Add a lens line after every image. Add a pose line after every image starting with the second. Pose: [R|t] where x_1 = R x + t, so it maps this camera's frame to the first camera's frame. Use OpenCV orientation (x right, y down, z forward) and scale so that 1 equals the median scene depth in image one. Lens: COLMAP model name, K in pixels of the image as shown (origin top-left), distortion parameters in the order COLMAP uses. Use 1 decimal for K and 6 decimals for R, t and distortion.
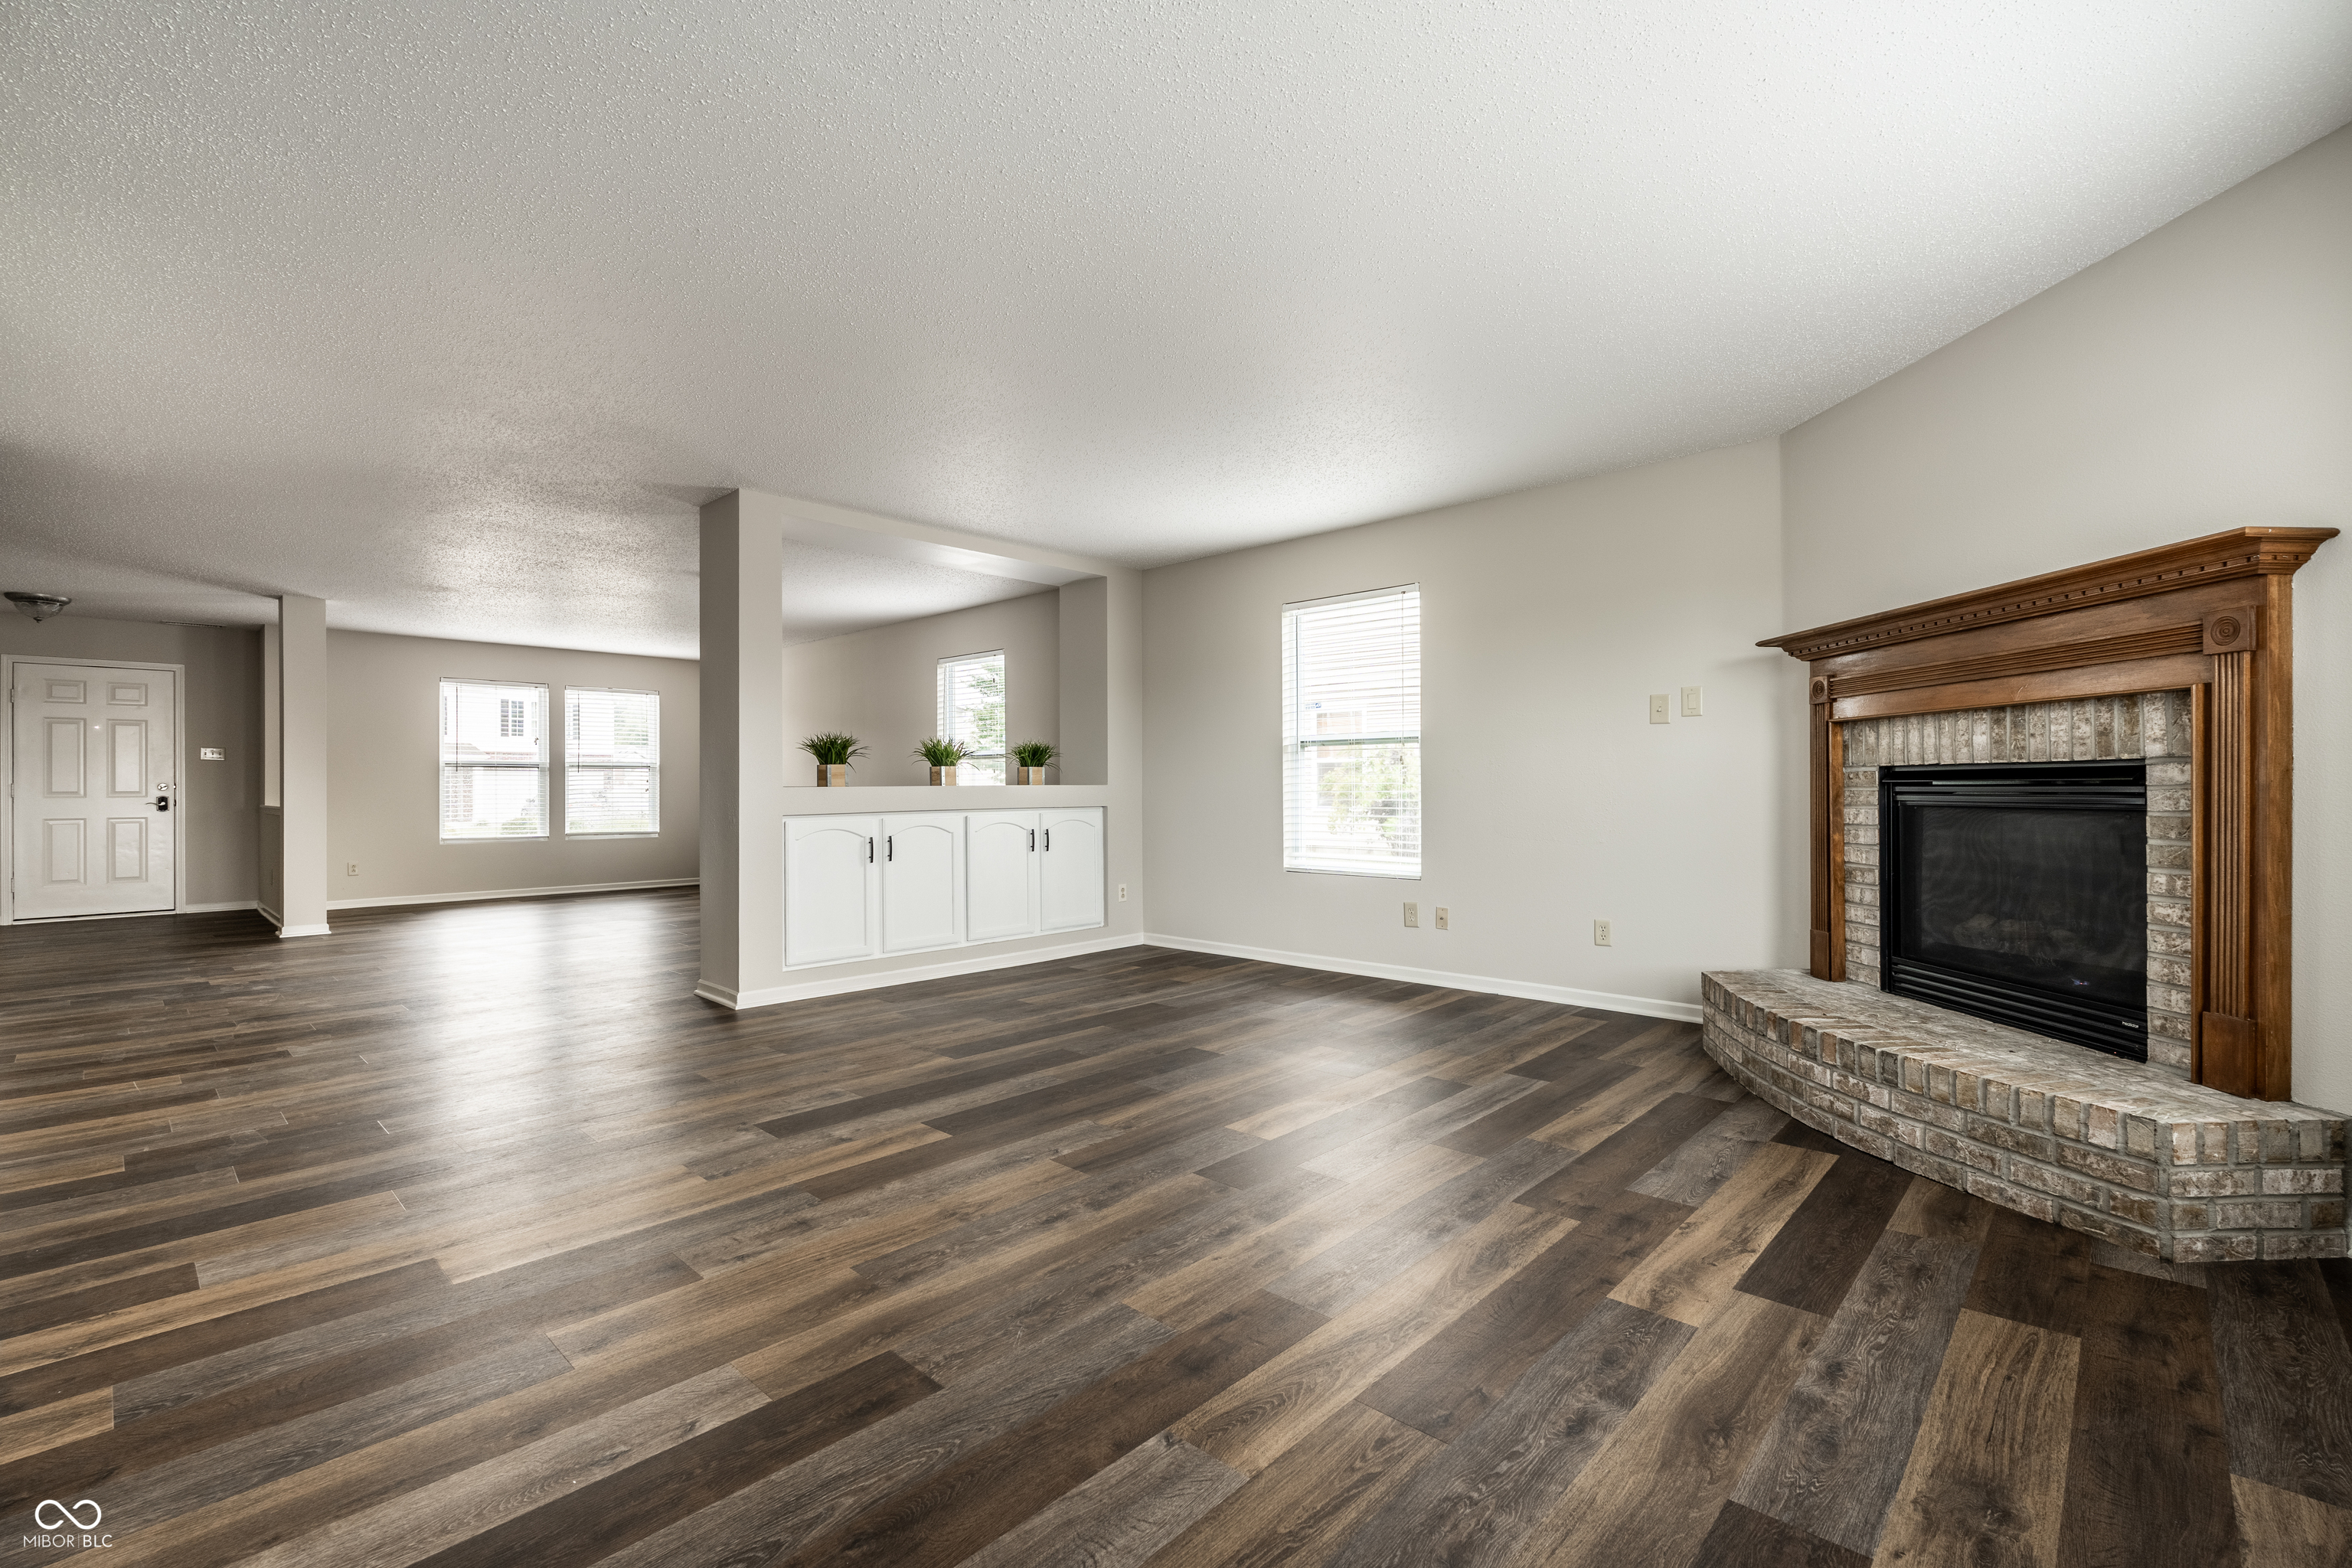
lens RADIAL K [[1046.8, 0, 1193.5], [0, 1046.8, 782.0], [0, 0, 1]] dist [-0.001258, -0.000204]
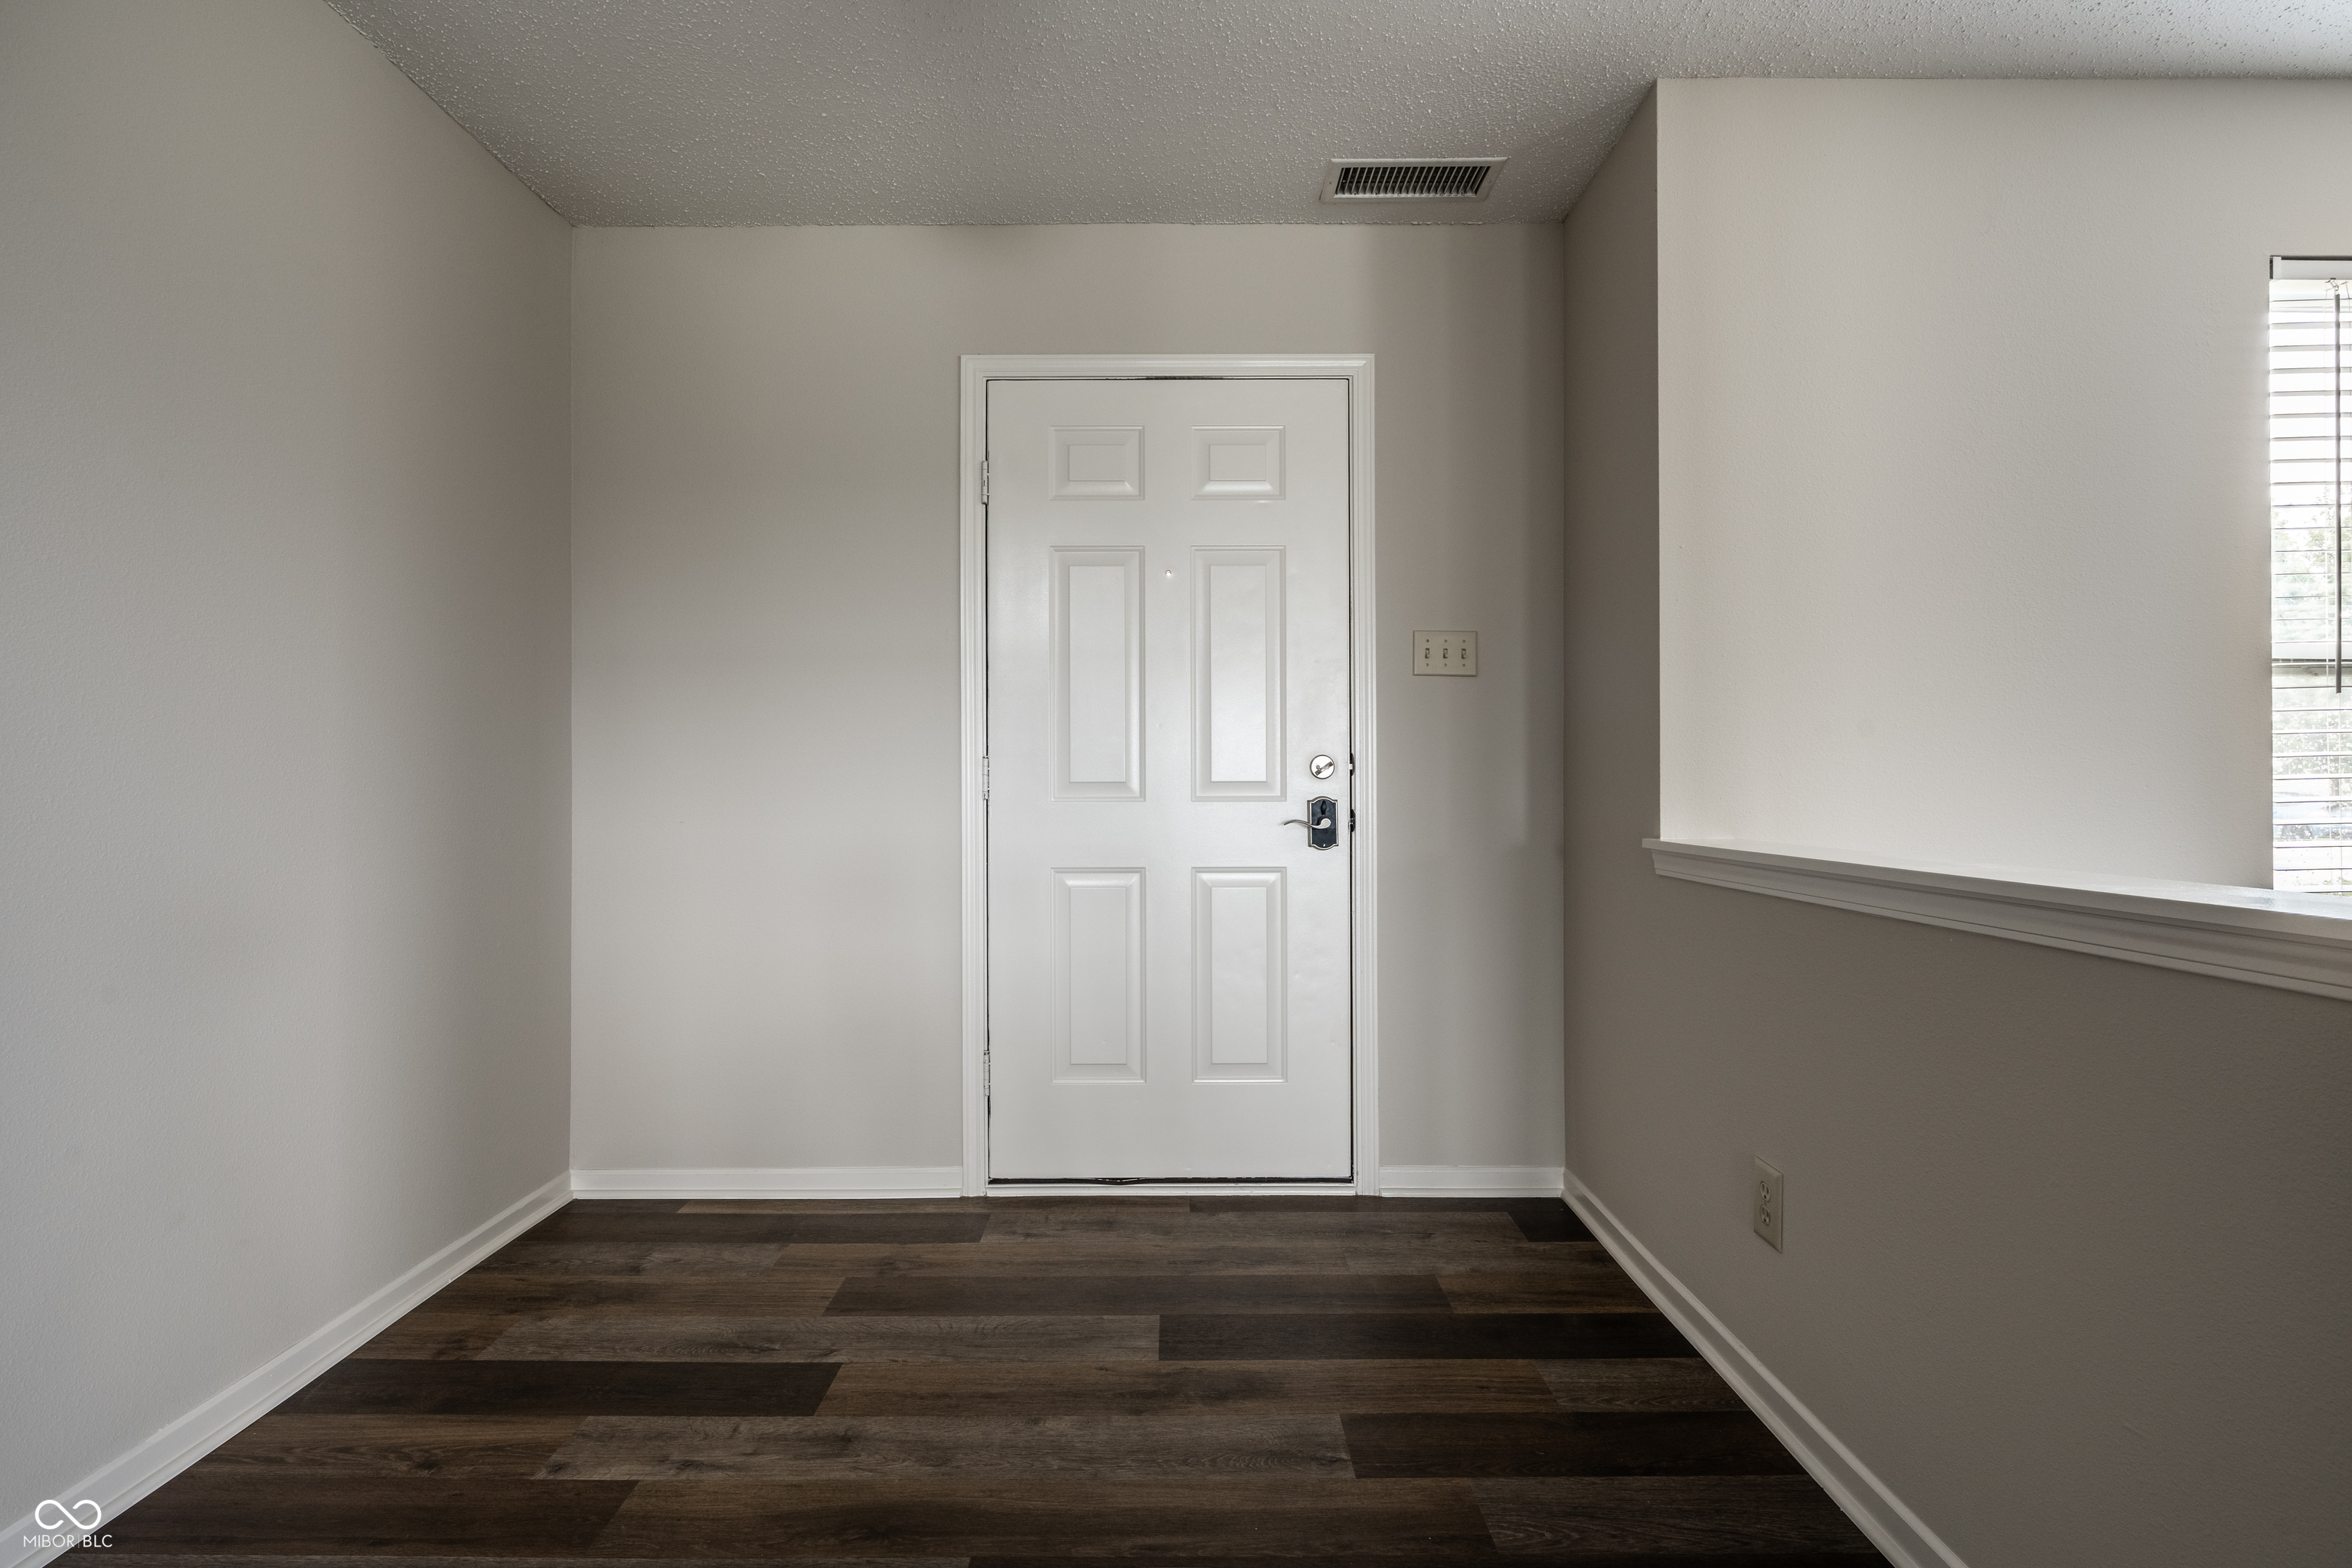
lens RADIAL K [[1240.6, 0, 1182.0], [0, 1240.6, 787.5], [0, 0, 1]] dist [0.001322, 0.000153]
pose [[0.680092, 0.007438, -0.733089, -0.702818], [0.002477, 0.999920, 0.012443, 0.005602], [0.733123, -0.010278, 0.680019, 0.680137]]
